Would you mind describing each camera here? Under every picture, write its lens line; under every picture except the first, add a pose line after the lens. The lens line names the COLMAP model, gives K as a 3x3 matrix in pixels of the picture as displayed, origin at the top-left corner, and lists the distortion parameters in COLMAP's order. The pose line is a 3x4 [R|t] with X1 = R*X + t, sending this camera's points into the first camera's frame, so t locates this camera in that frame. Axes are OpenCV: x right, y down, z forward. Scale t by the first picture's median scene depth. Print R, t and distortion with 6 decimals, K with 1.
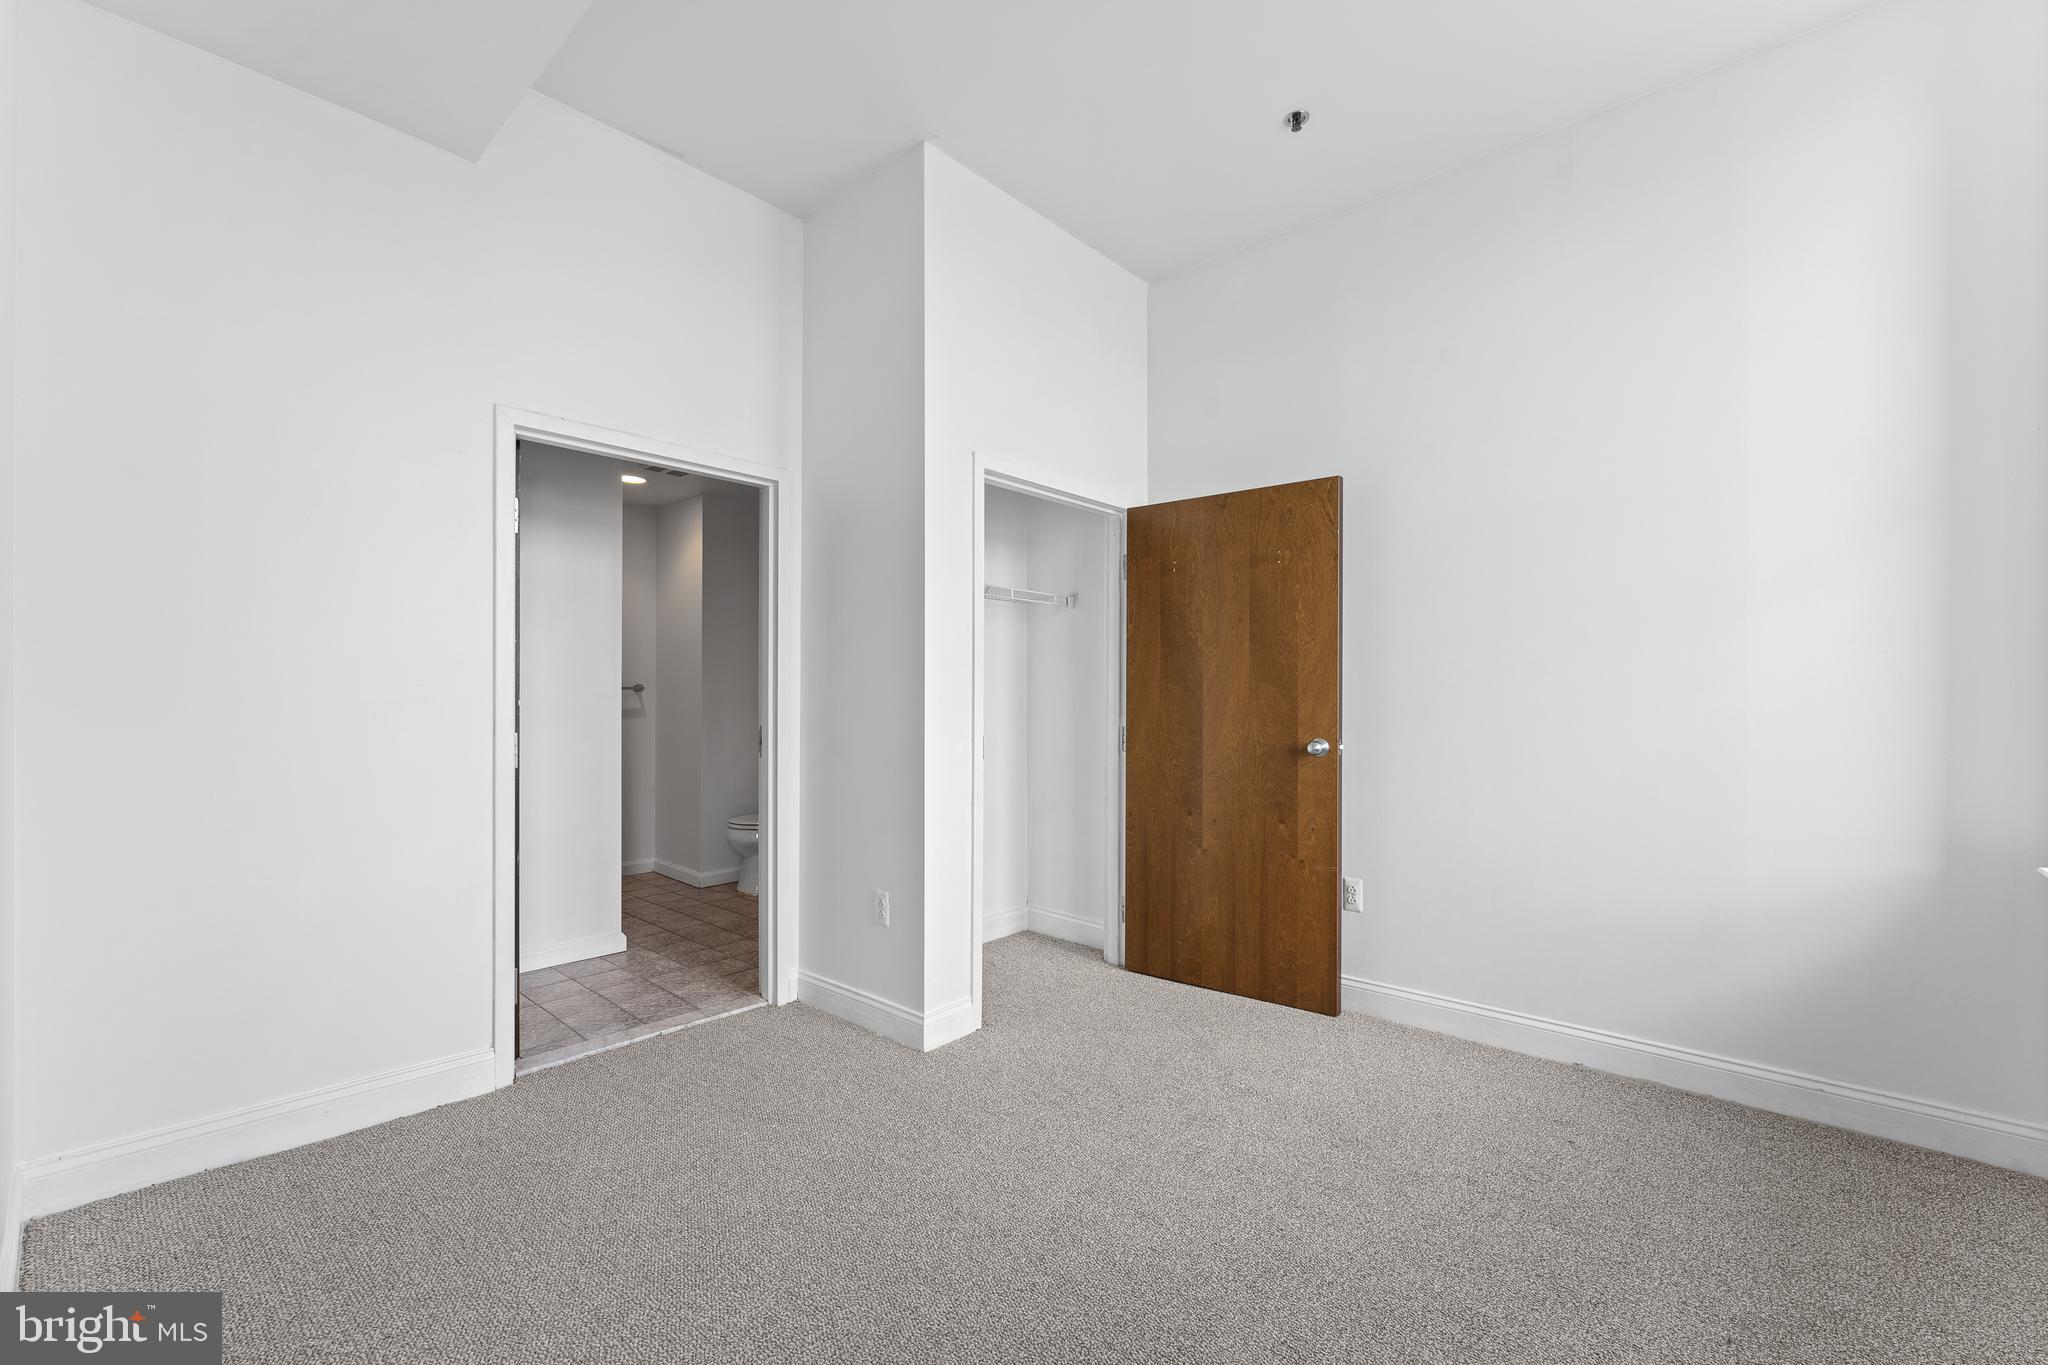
lens RADIAL K [[834.6, 0, 1013.0], [0, 834.6, 683.0], [0, 0, 1]] dist [0.001718, 0.000087]
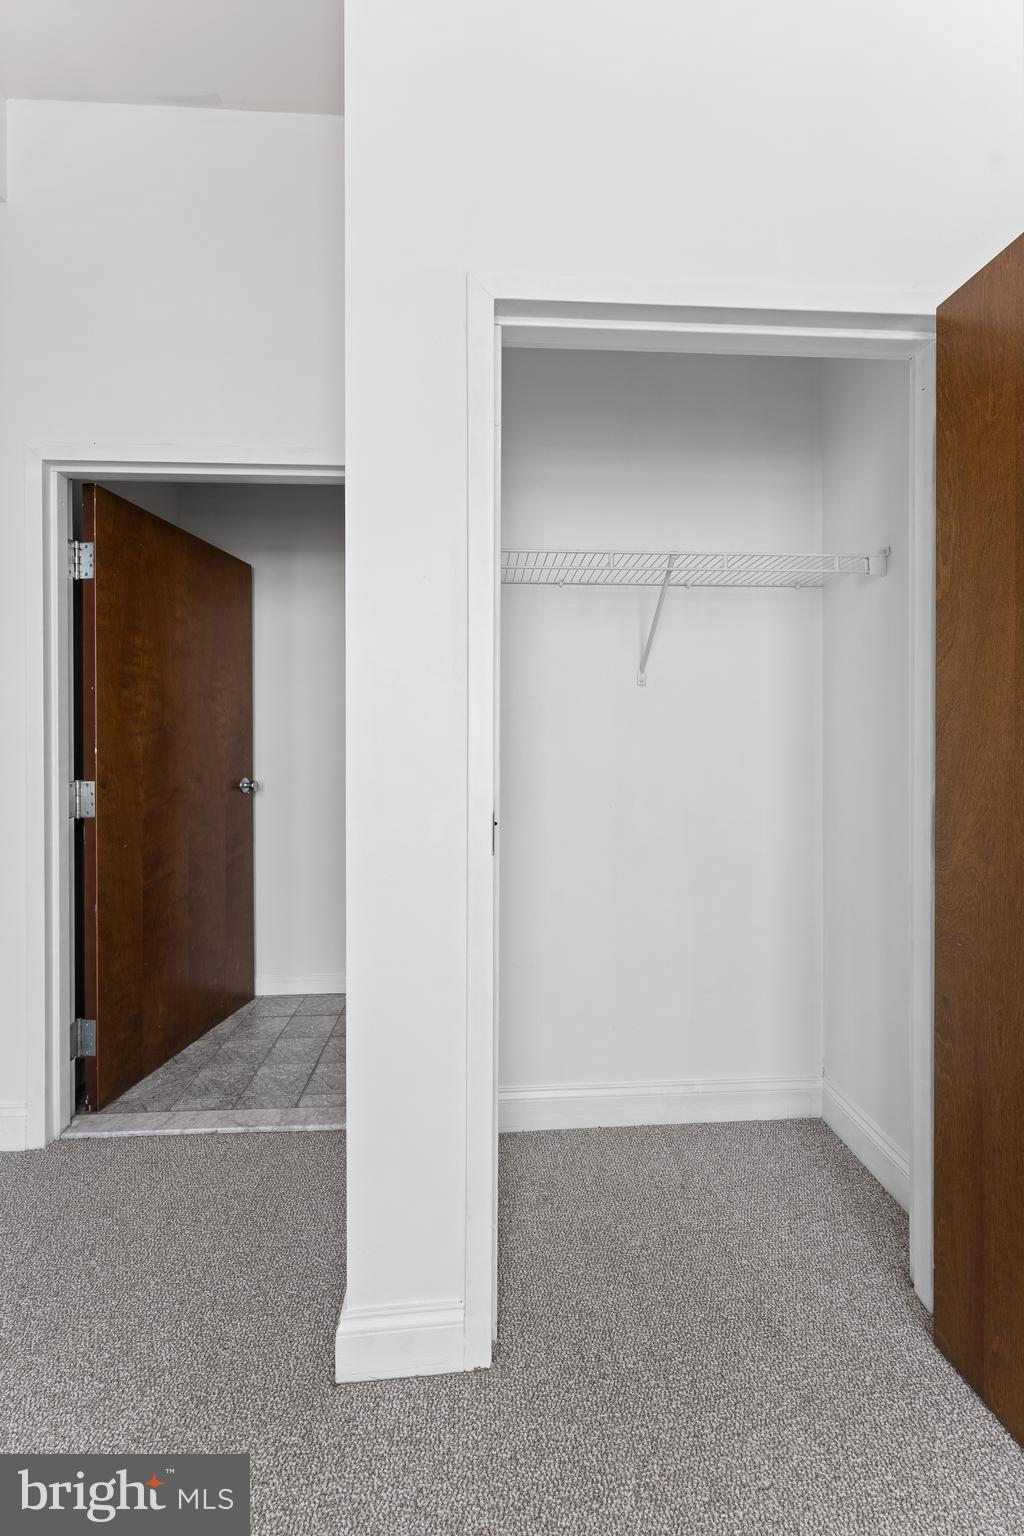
lens RADIAL K [[626.0, 0, 508.6], [0, 626.0, 749.2], [0, 0, 1]] dist [0.001718, 0.000087]
pose [[0.720074, -0.007004, -0.693862, 0.238432], [0.020688, 0.999721, 0.011378, 0.019735], [0.693589, -0.022547, 0.720018, 0.706103]]
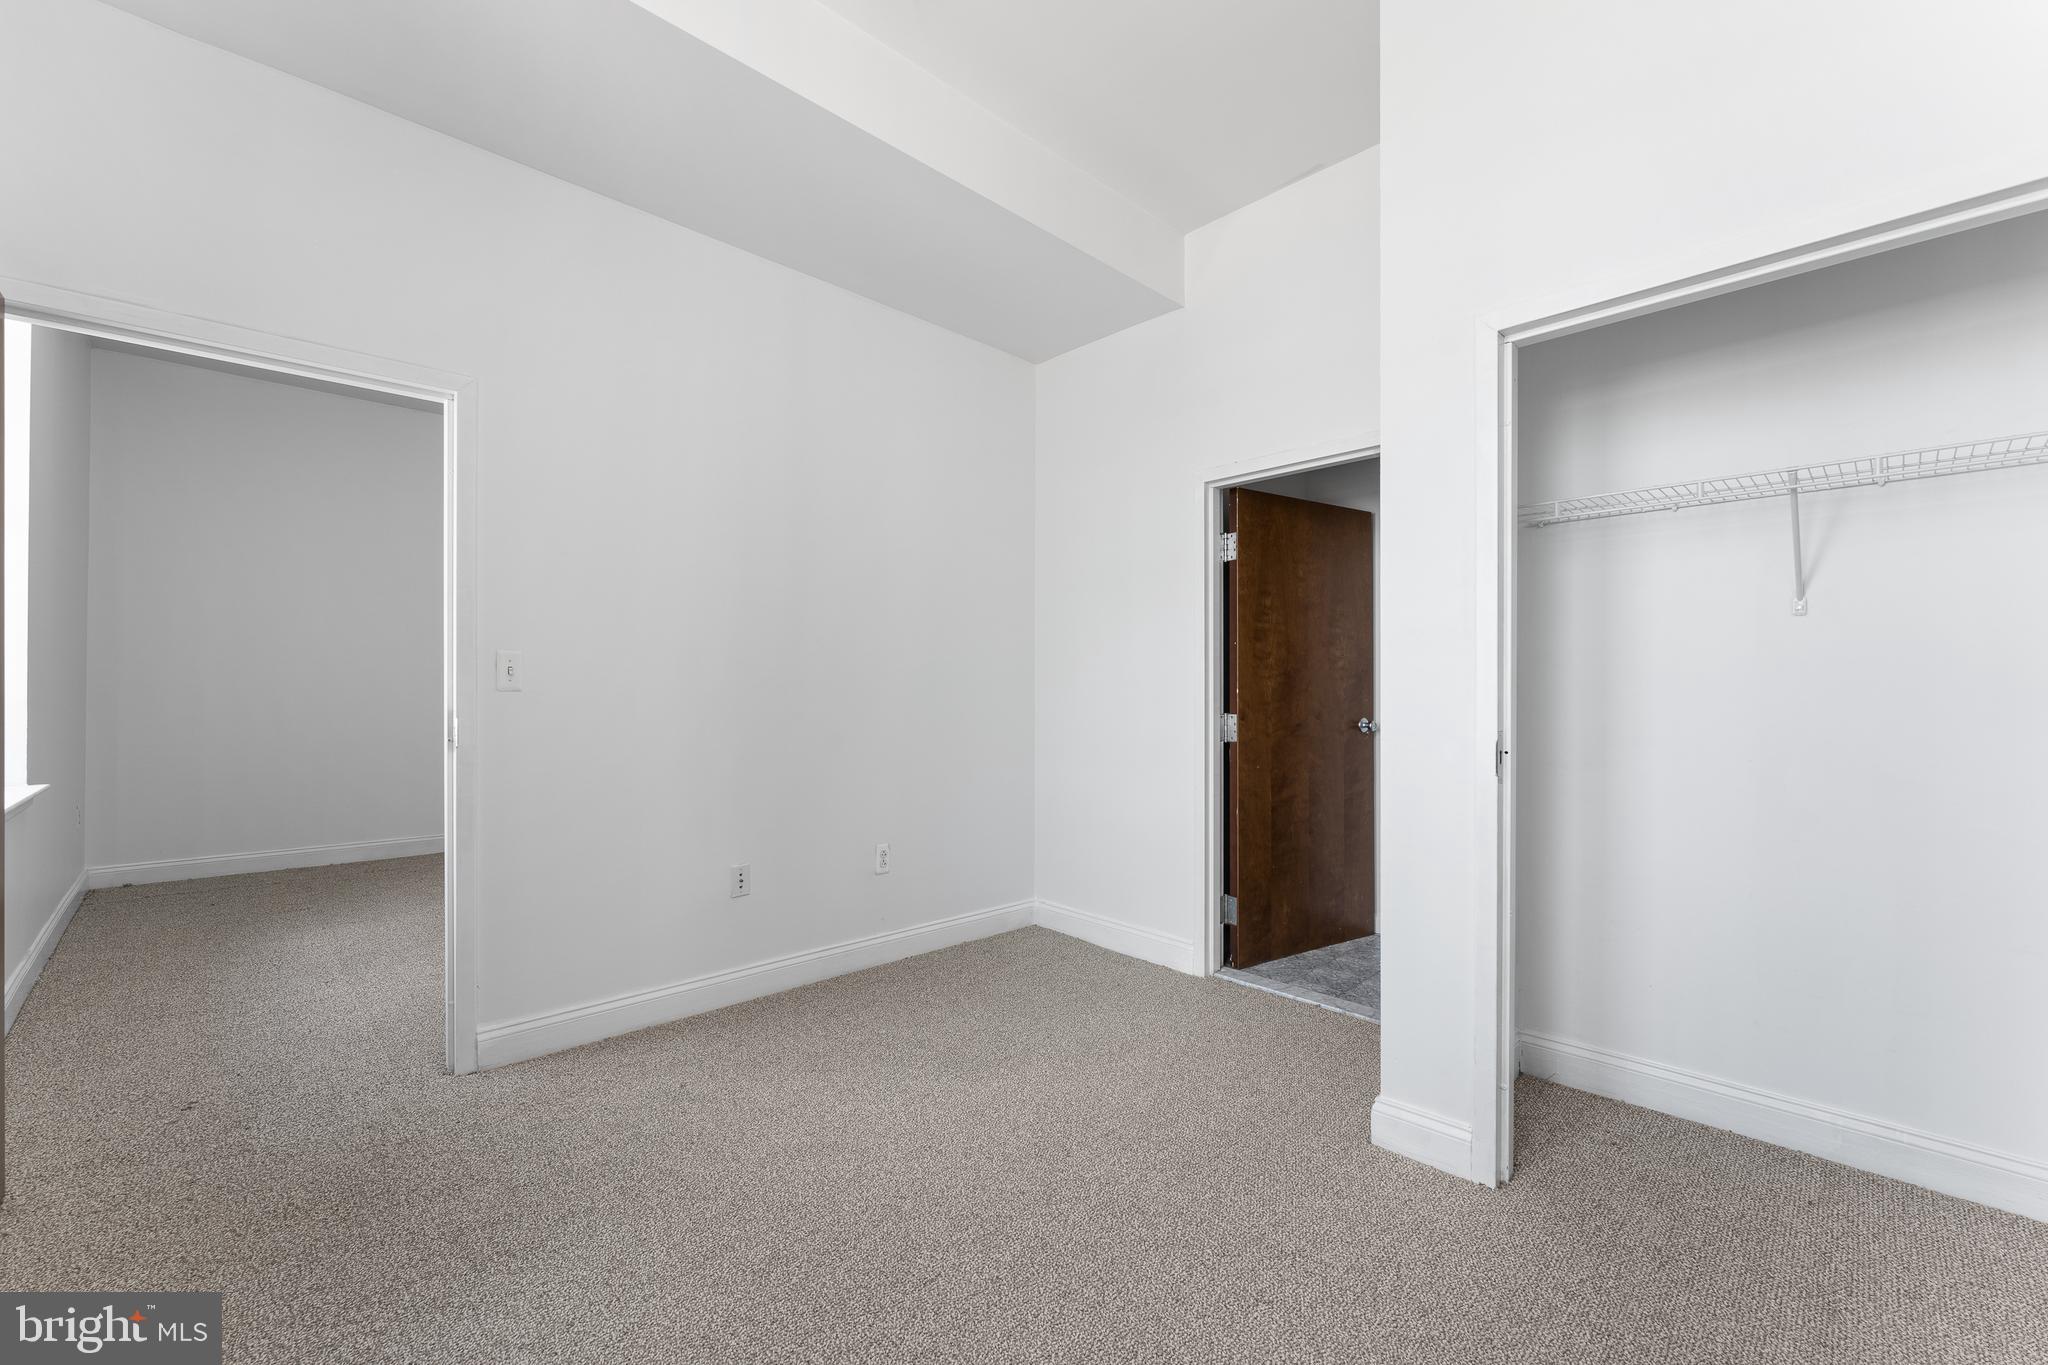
lens RADIAL K [[834.6, 0, 1026.0], [0, 834.6, 683.8], [0, 0, 1]] dist [0.001718, 0.000087]
pose [[-0.053758, -0.014662, -0.998446, 0.616523], [0.017109, 0.999732, -0.015602, 0.022790], [0.998407, -0.017922, -0.053493, 0.652768]]
